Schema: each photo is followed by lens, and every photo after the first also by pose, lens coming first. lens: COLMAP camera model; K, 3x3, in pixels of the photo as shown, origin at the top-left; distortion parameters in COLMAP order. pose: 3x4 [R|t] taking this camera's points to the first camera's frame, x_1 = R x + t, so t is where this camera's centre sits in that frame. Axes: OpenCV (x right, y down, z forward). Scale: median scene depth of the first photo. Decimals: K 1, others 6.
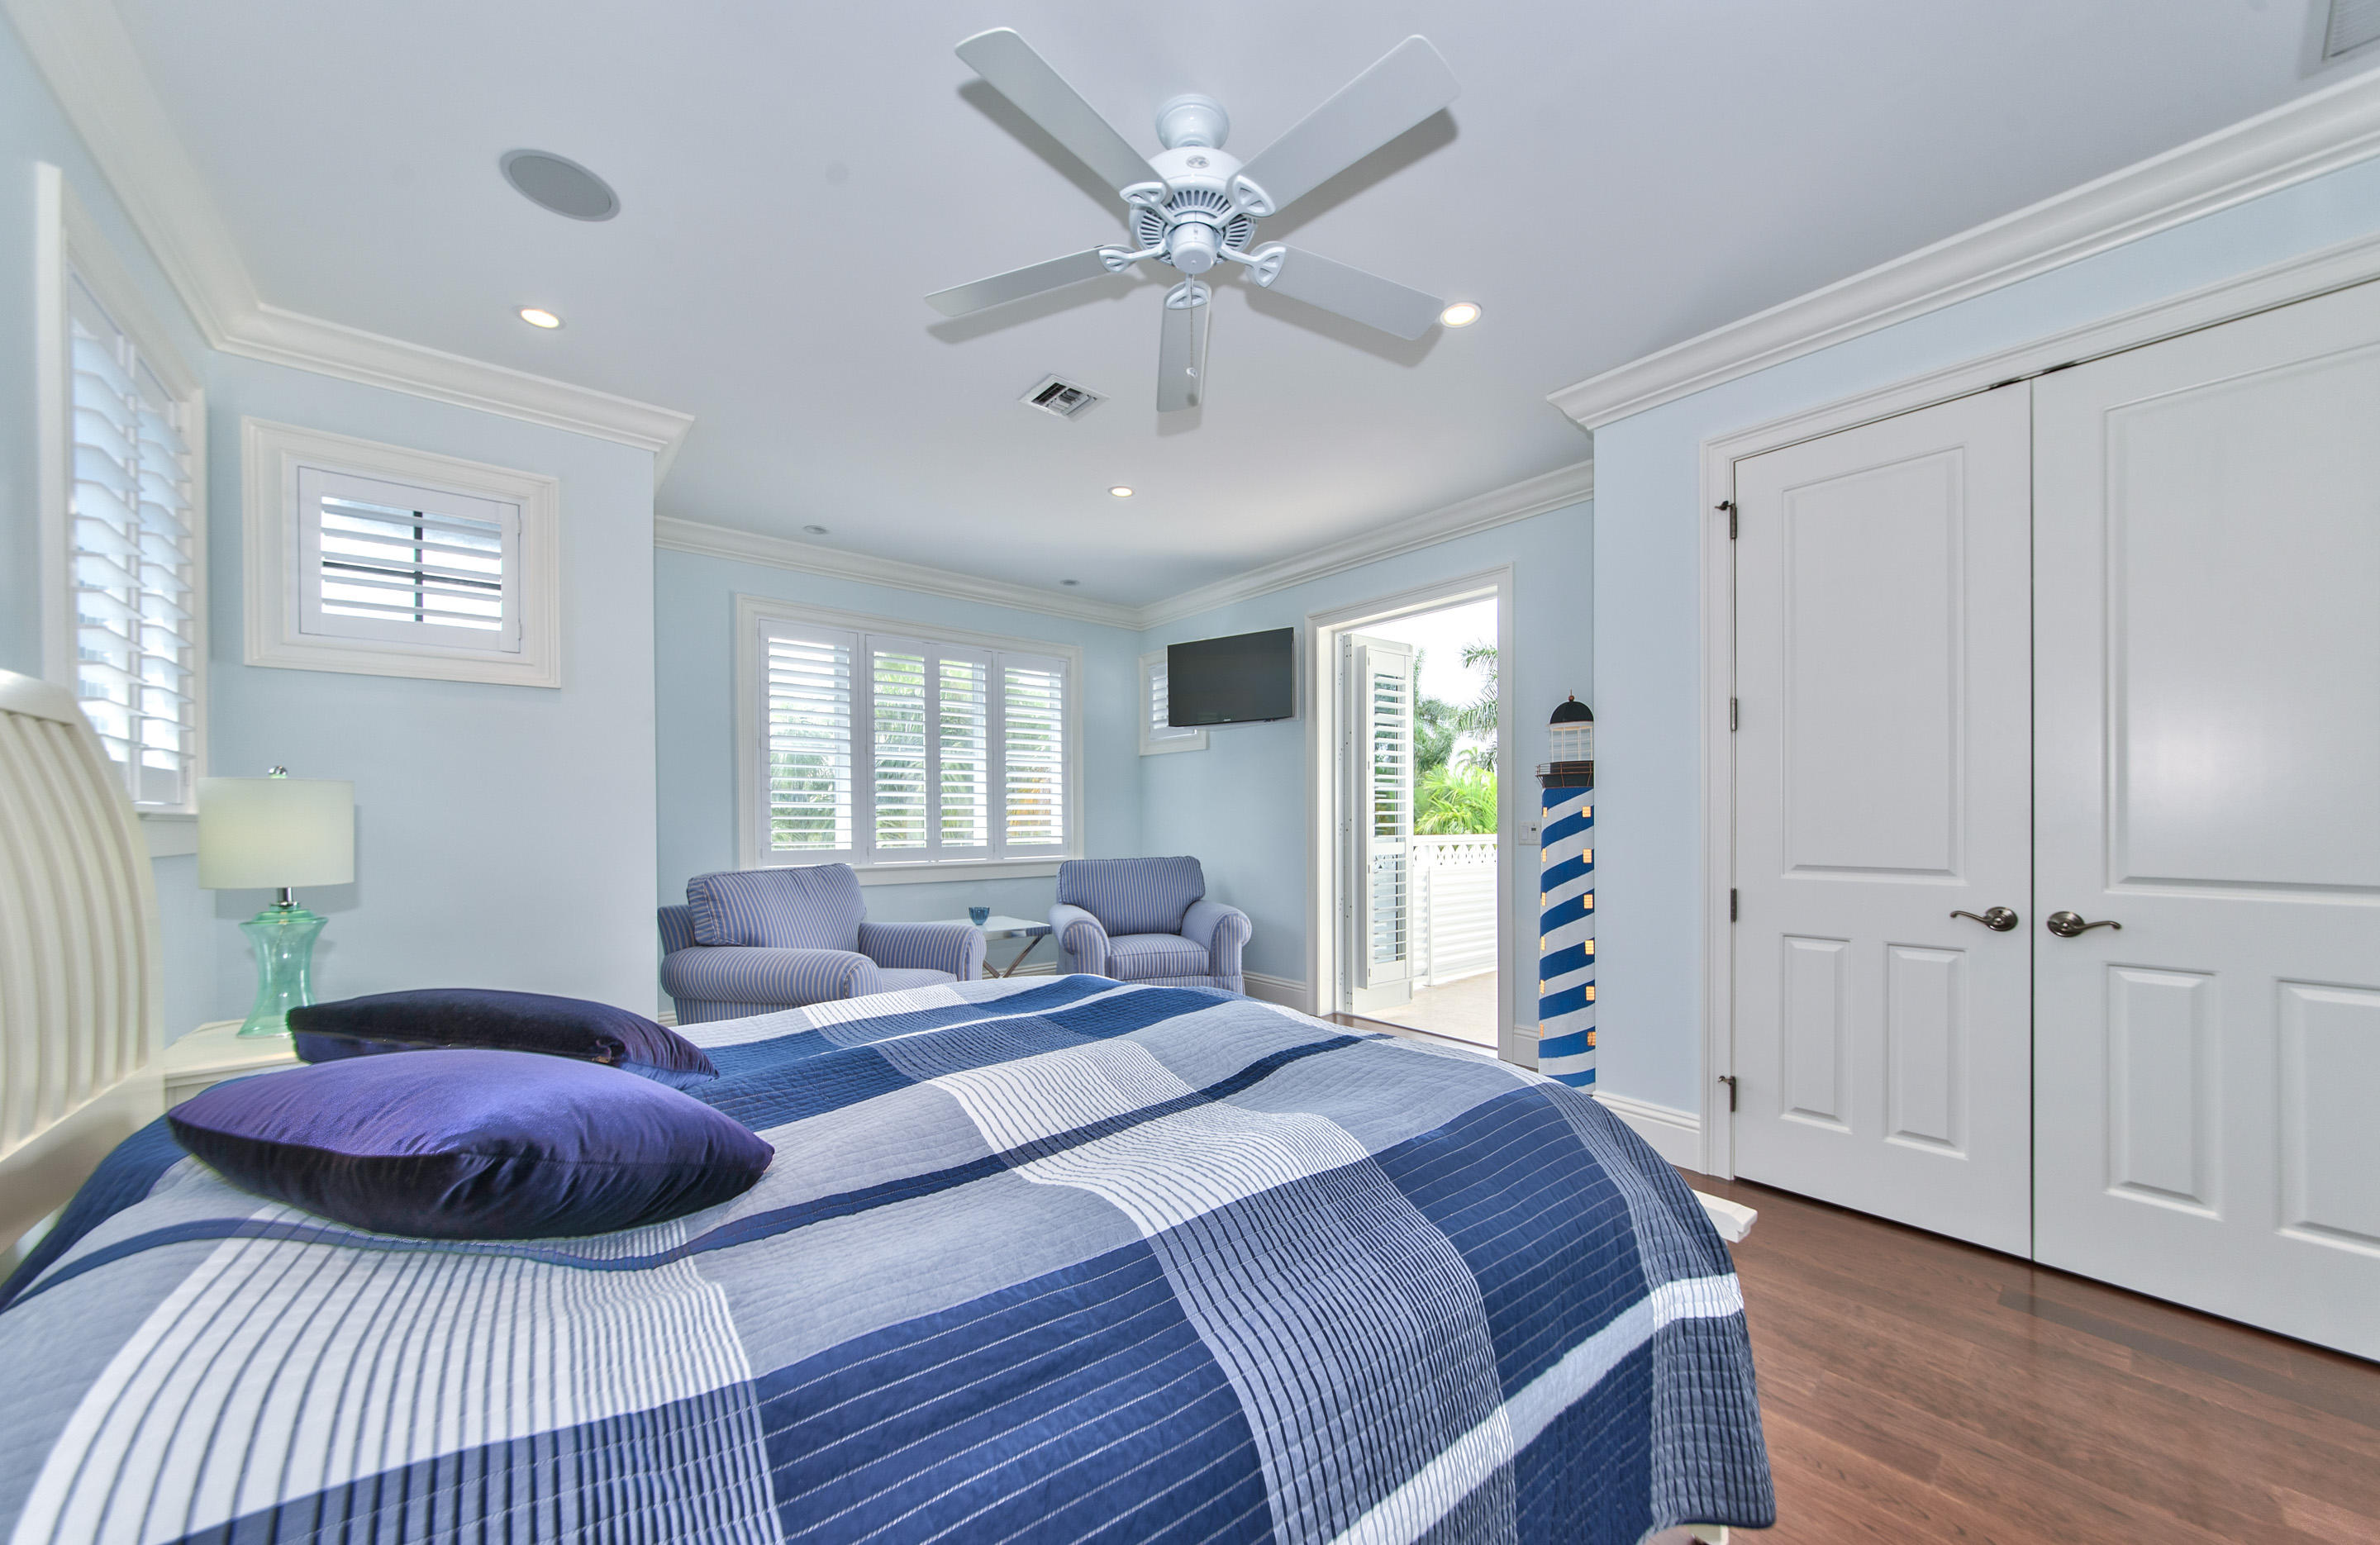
lens RADIAL K [[842.3, 0, 1189.6], [0, 842.3, 822.1], [0, 0, 1]] dist [-0.000374, -0.000062]
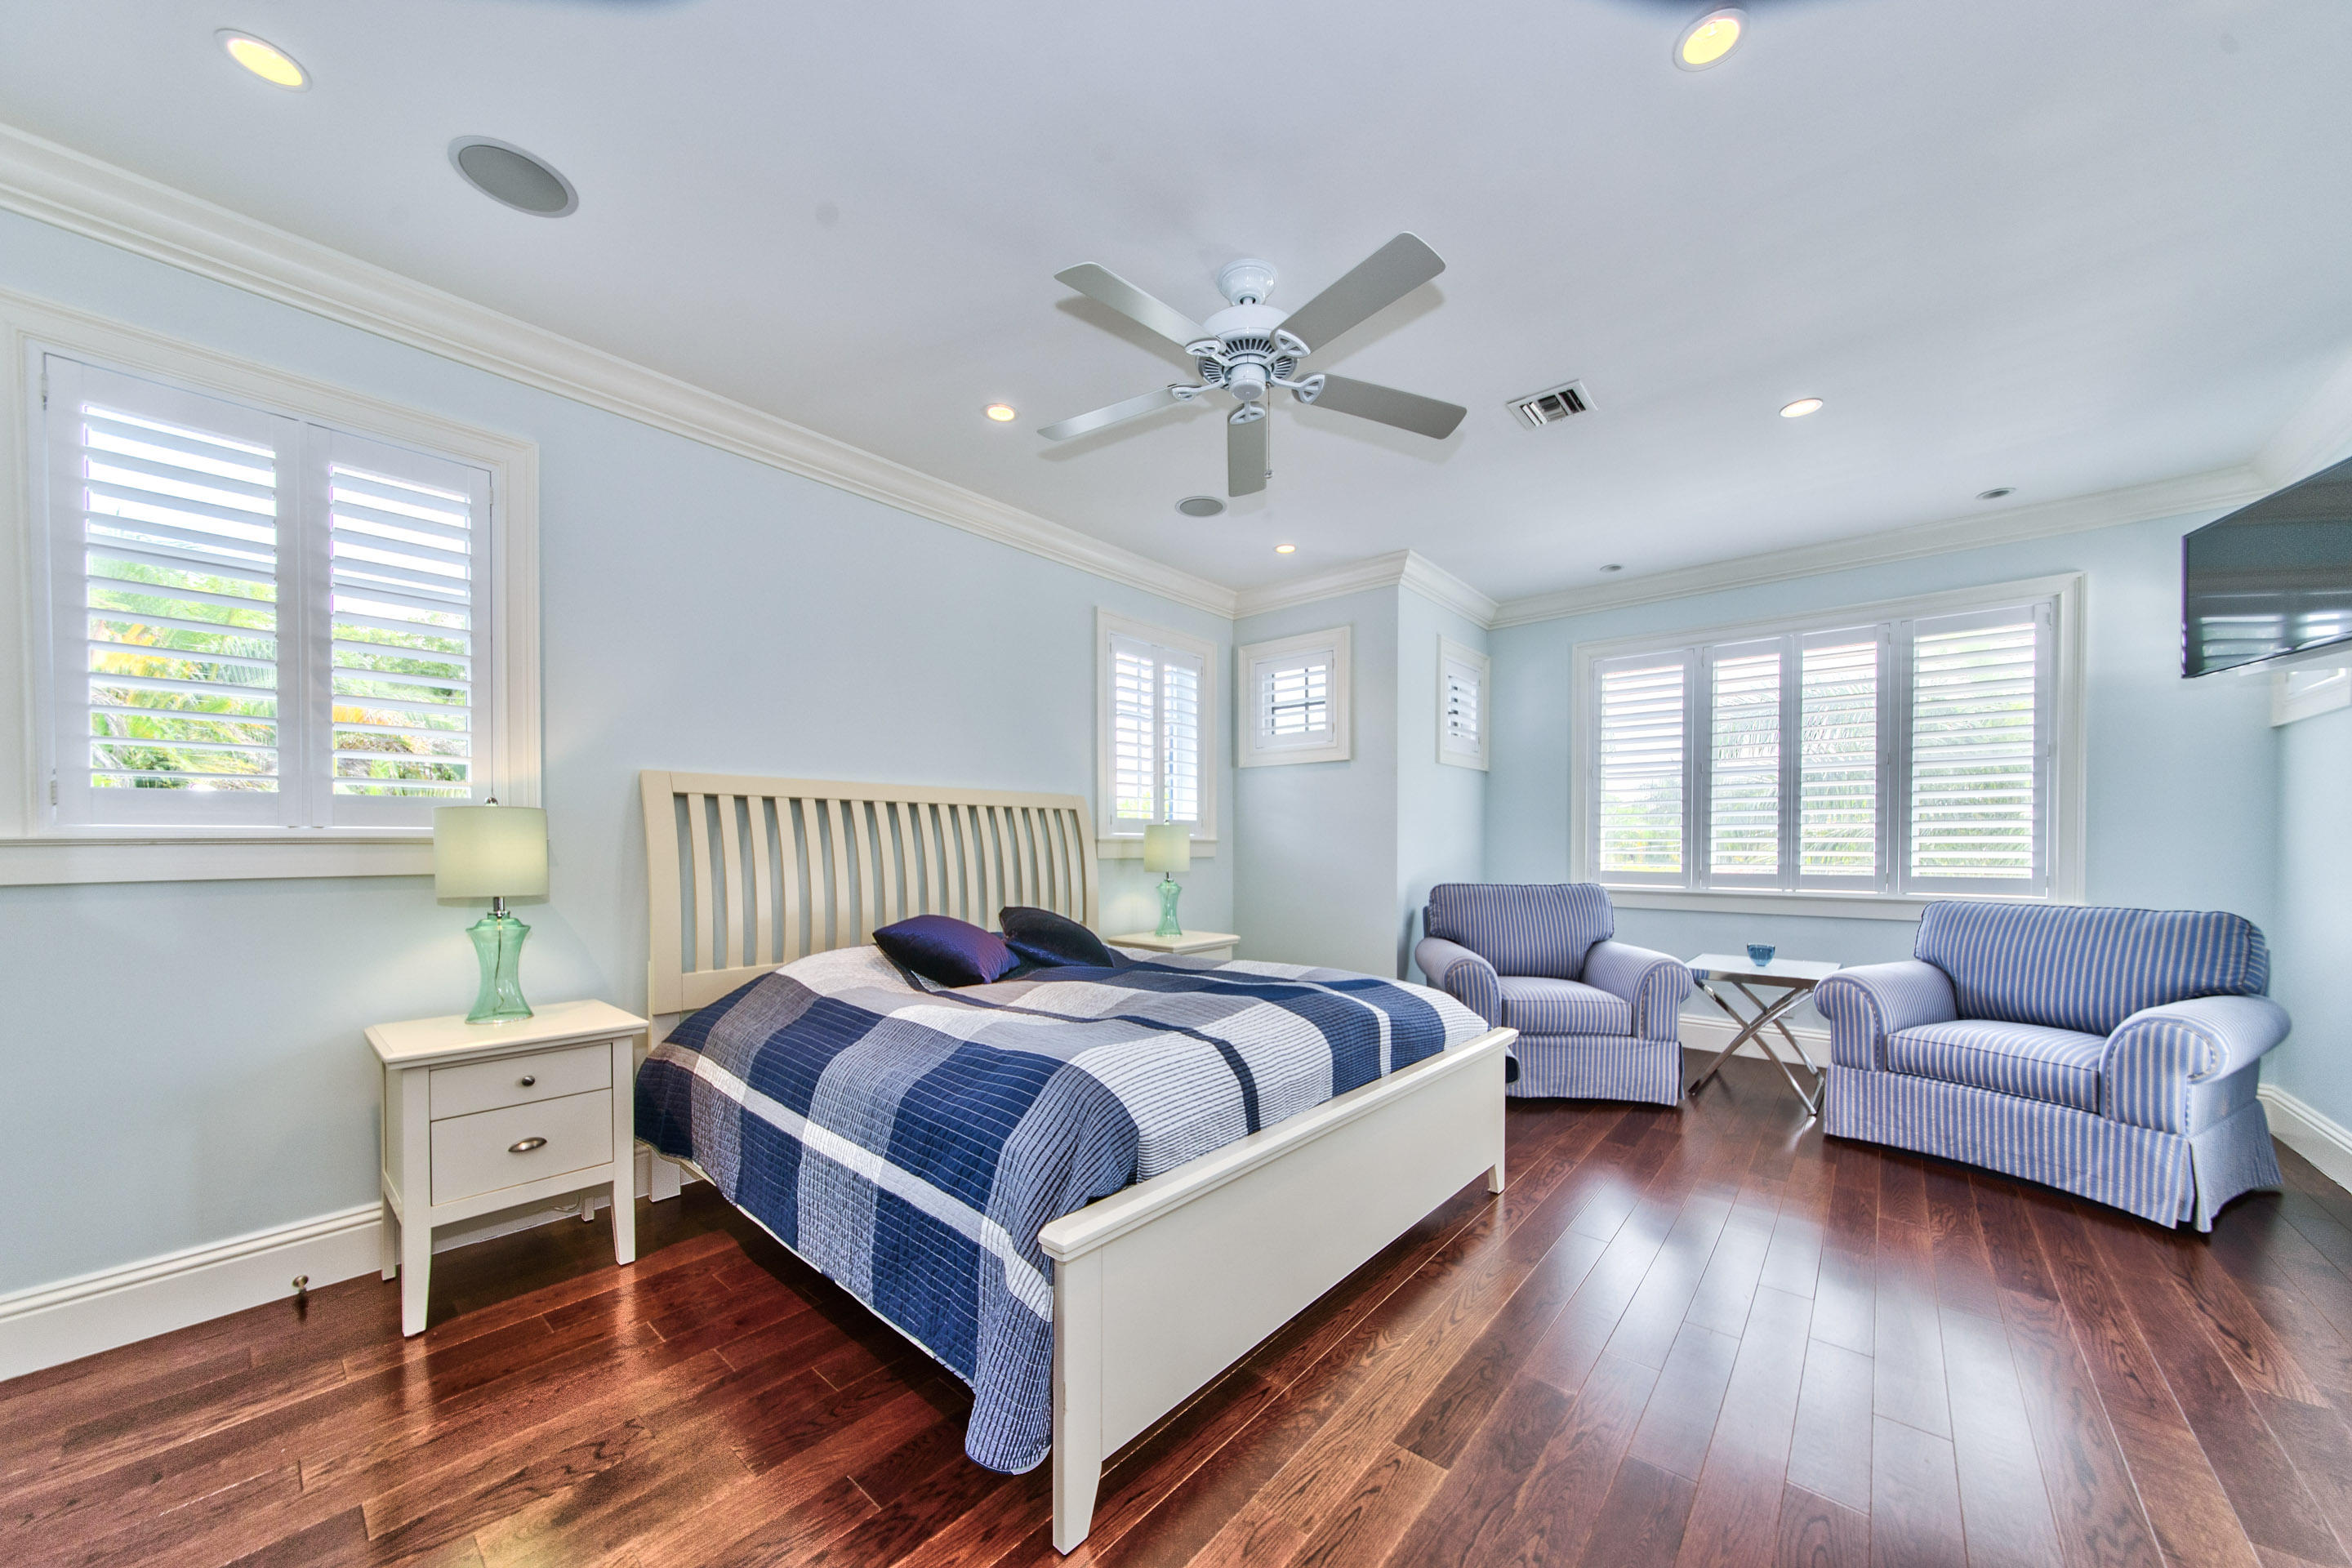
lens RADIAL K [[819.3, 0, 1170.9], [0, 819.3, 845.3], [0, 0, 1]] dist [-0.000044, 0.000008]
pose [[0.163344, 0.008365, -0.986534, 0.743045], [-0.002140, 0.999965, 0.008125, -0.008736], [0.986567, 0.000784, 0.163356, 0.432937]]
